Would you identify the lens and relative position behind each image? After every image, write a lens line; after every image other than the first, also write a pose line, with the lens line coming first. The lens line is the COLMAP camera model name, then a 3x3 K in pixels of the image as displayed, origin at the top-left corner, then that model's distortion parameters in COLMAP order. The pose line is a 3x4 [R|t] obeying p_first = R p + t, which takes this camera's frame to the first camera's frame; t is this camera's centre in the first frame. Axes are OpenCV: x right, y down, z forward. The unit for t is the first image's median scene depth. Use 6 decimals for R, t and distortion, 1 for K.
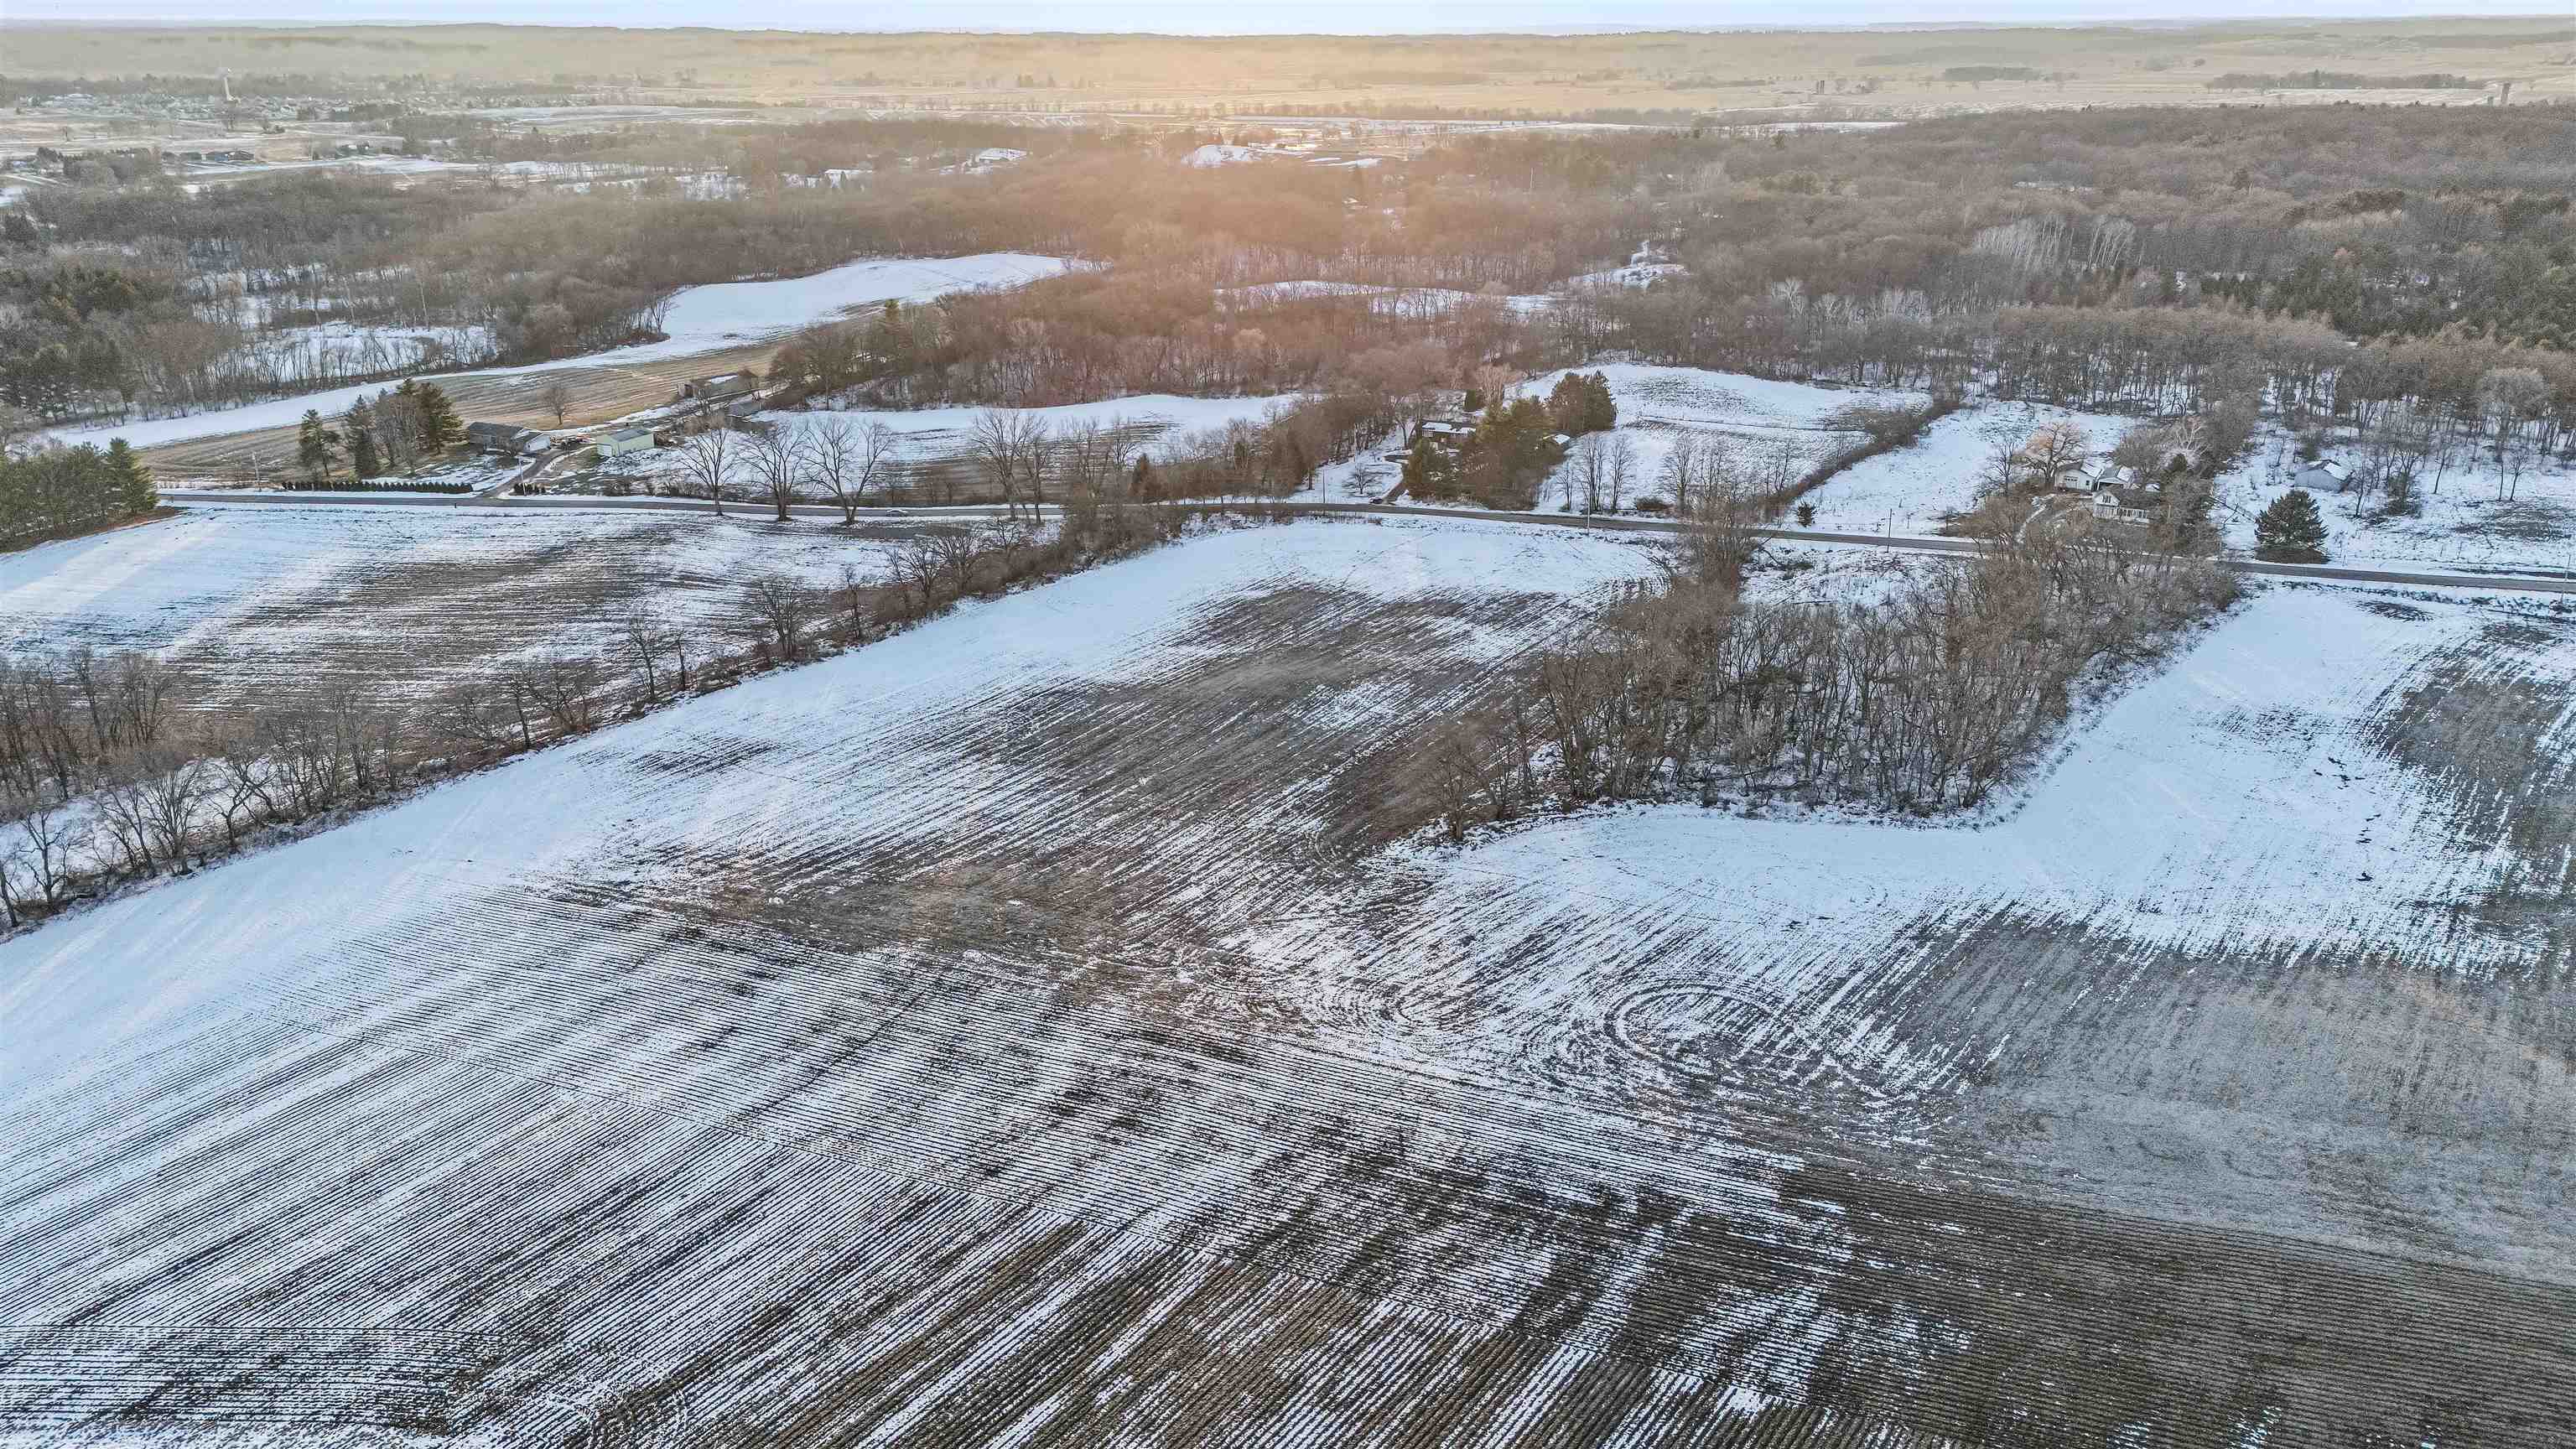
lens RADIAL K [[1888.3, 0, 1290.4], [0, 1888.3, 752.7], [0, 0, 1]] dist [0.088320, -0.085402]
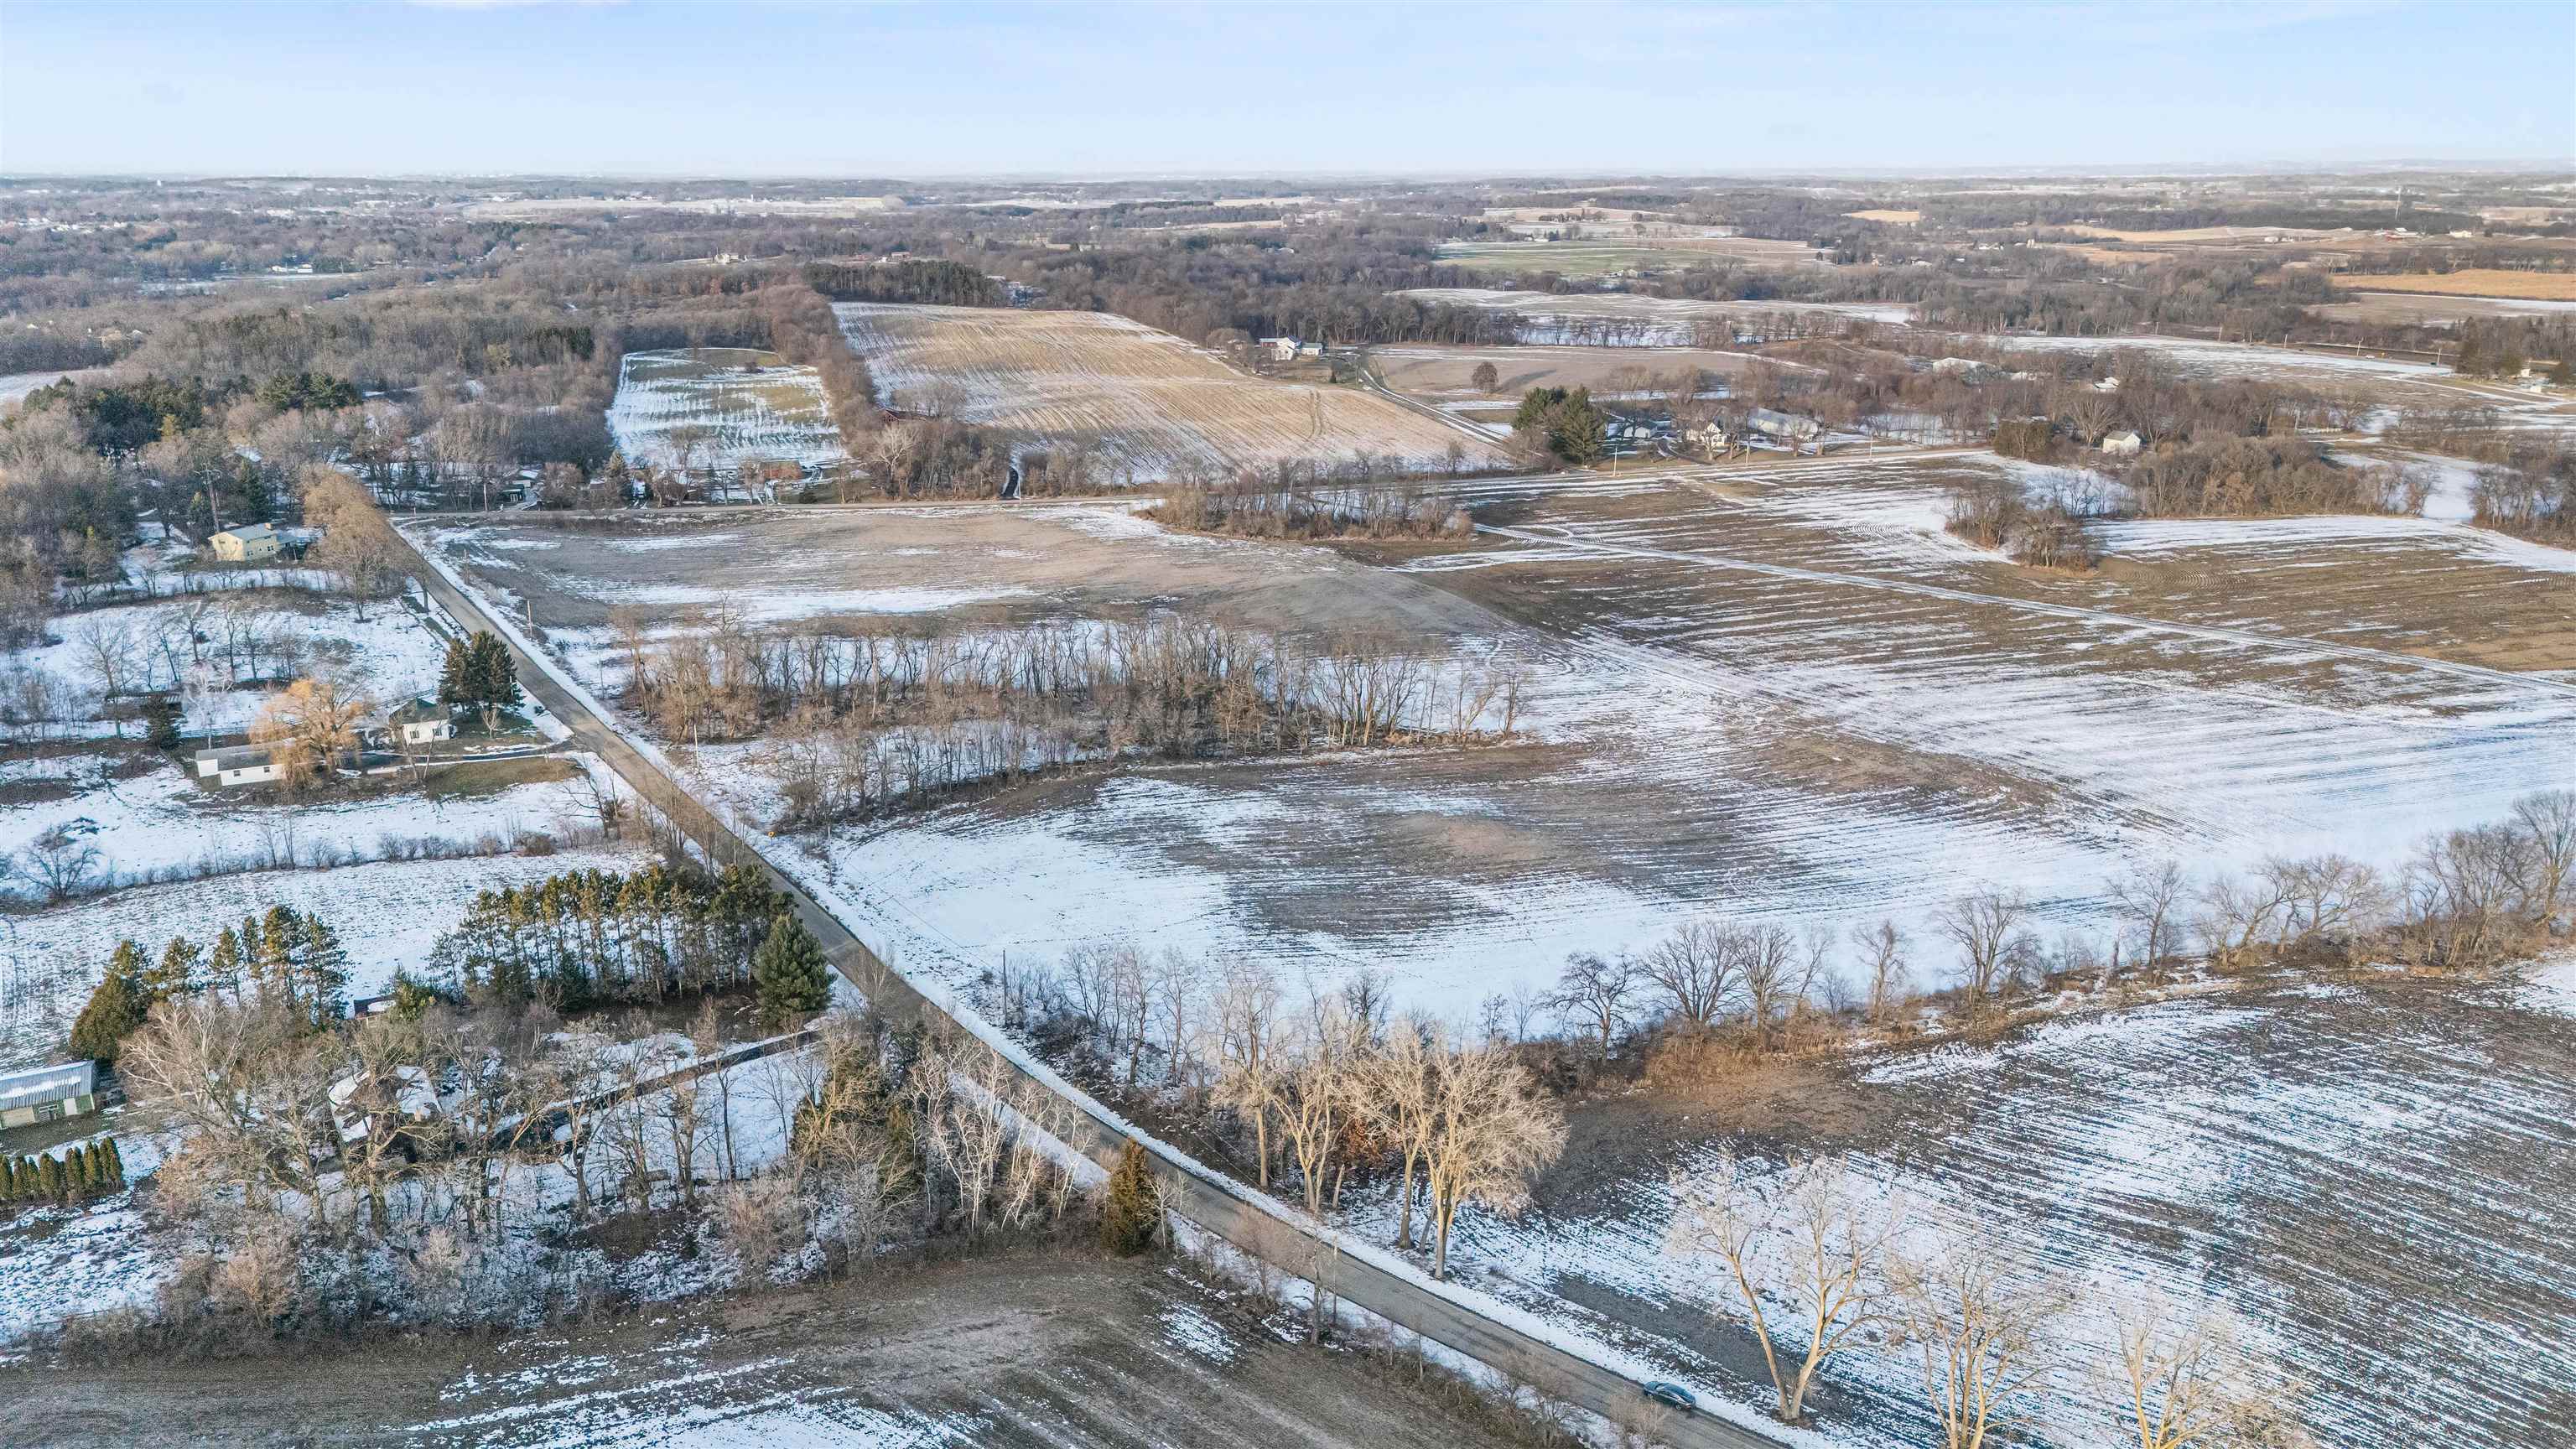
lens RADIAL K [[1888.3, 0, 1290.4], [0, 1888.3, 752.7], [0, 0, 1]] dist [0.088320, -0.085402]
pose [[-0.823723, -0.164339, 0.542654, -0.562735], [0.208169, 0.802579, 0.559046, -0.792106], [-0.527396, 0.573463, -0.626892, 2.025866]]
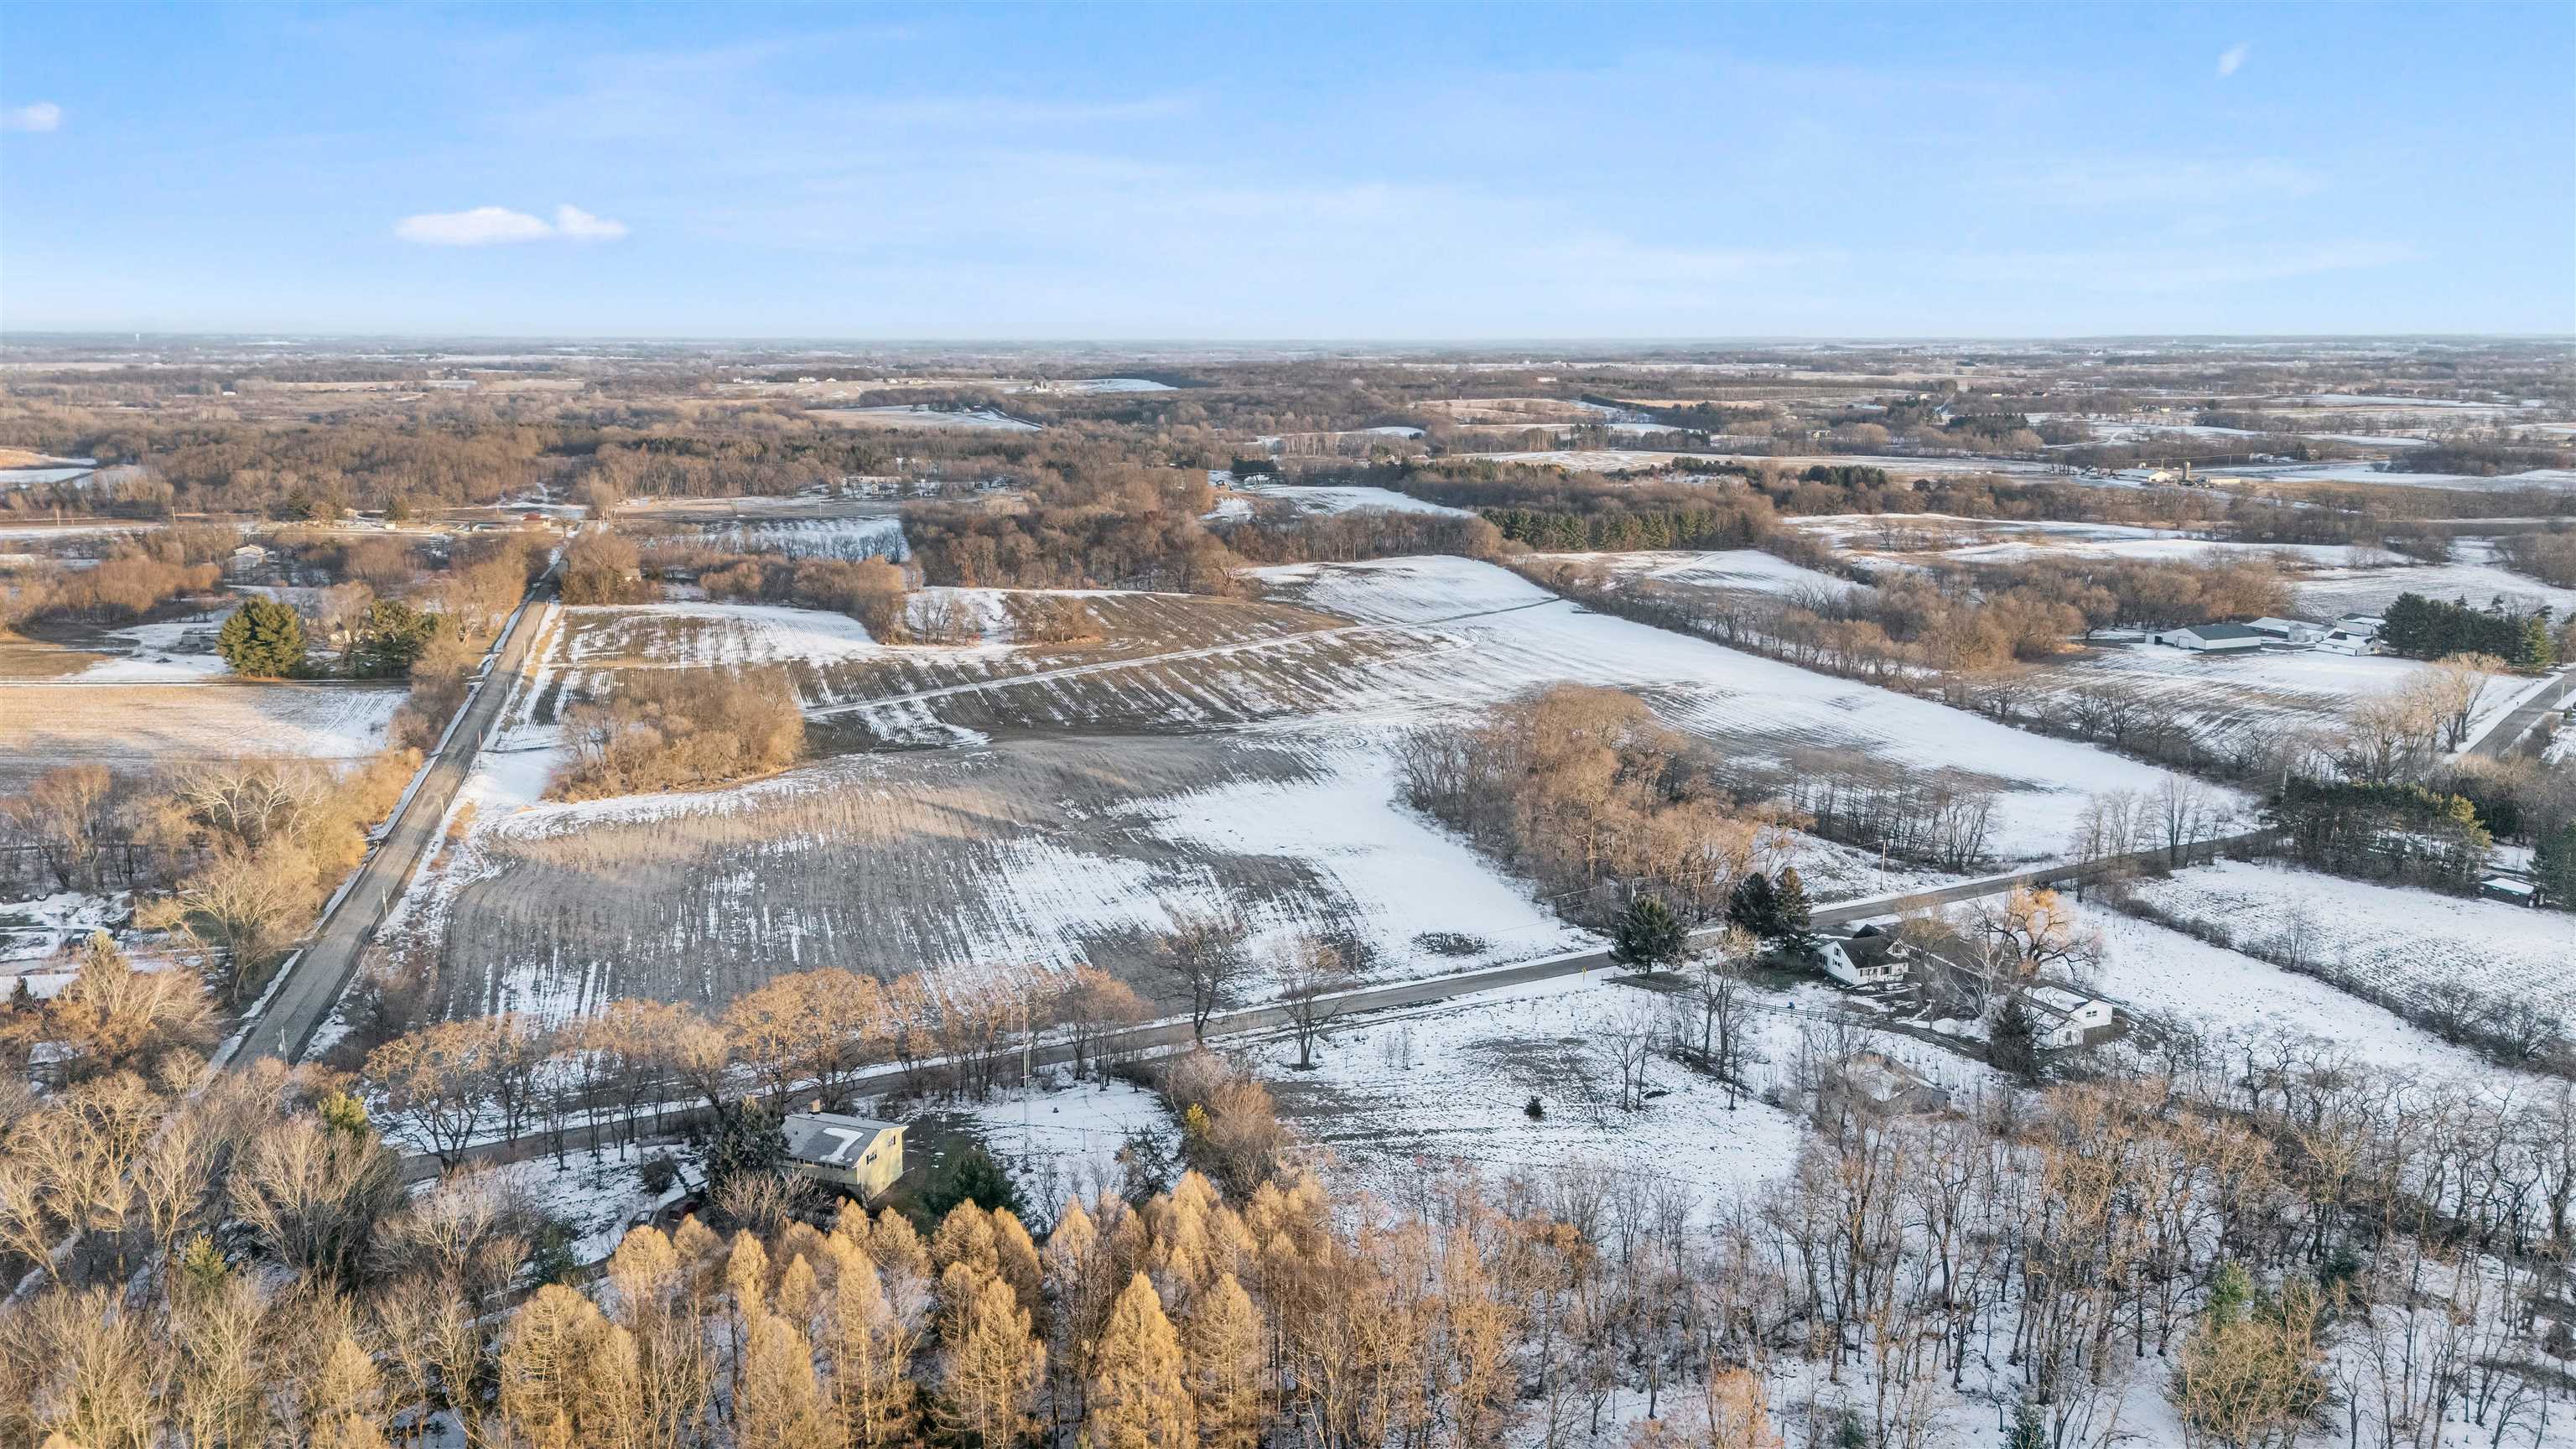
lens RADIAL K [[1914.7, 0, 1286.5], [0, 1914.7, 747.6], [0, 0, 1]] dist [0.100223, -0.109979]
pose [[-0.612822, 0.166638, -0.772452, 1.710313], [-0.285734, 0.864645, 0.413213, -0.667450], [0.736753, 0.473941, -0.482259, 1.736922]]
